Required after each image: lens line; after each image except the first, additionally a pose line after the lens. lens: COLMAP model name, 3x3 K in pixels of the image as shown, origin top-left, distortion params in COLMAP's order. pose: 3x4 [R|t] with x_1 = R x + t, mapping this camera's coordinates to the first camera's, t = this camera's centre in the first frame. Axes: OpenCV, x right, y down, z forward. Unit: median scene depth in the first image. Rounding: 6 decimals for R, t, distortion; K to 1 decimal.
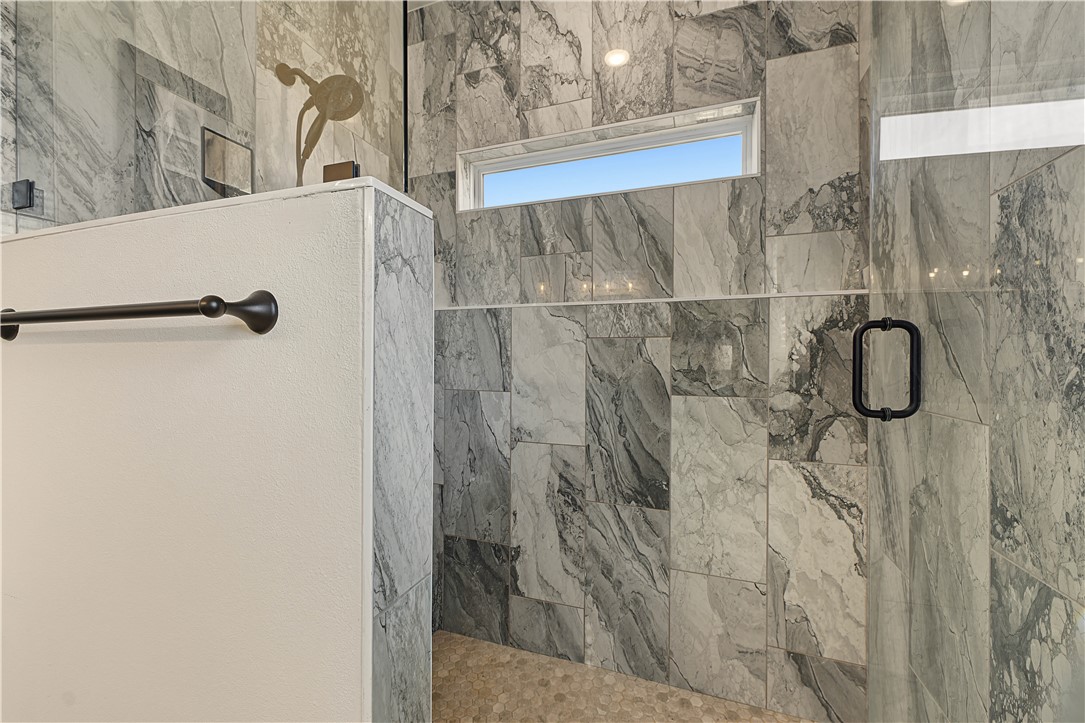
lens RADIAL K [[438.3, 0, 541.3], [0, 438.3, 369.5], [0, 0, 1]] dist [-0.001363, 0.000387]
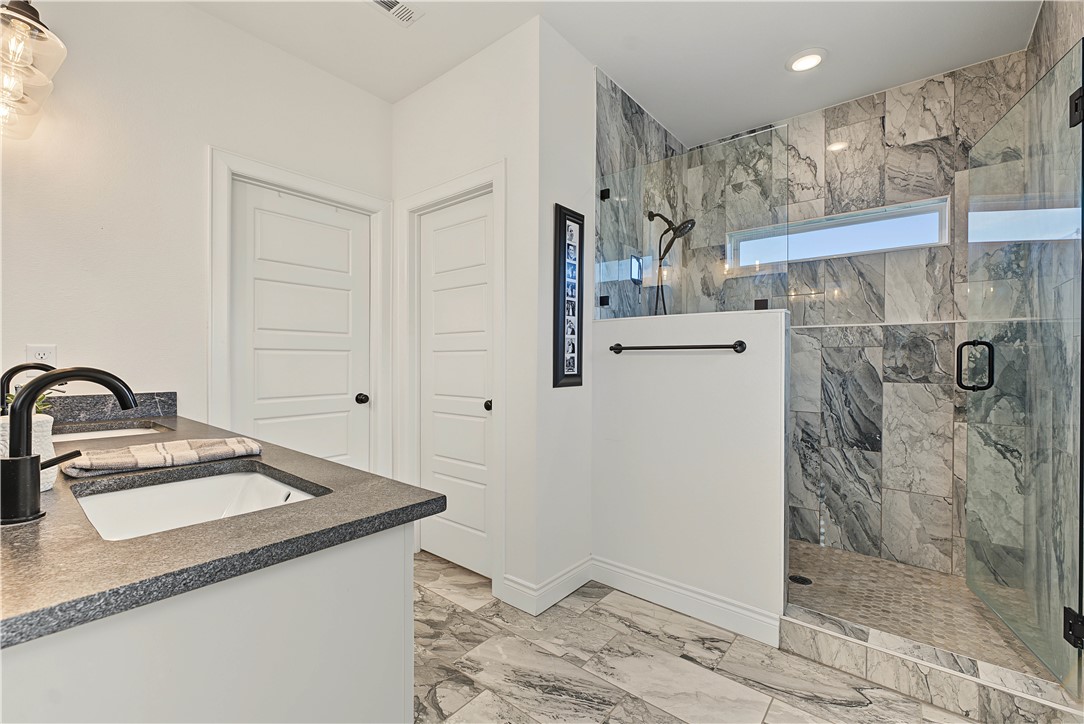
lens RADIAL K [[457.7, 0, 540.8], [0, 457.7, 363.7], [0, 0, 1]] dist [0.013435, -0.012288]
pose [[0.937378, 0.003859, -0.348291, -0.299048], [-0.006455, 0.999959, -0.006295, 0.007868], [0.348253, 0.008149, 0.937365, -1.036671]]
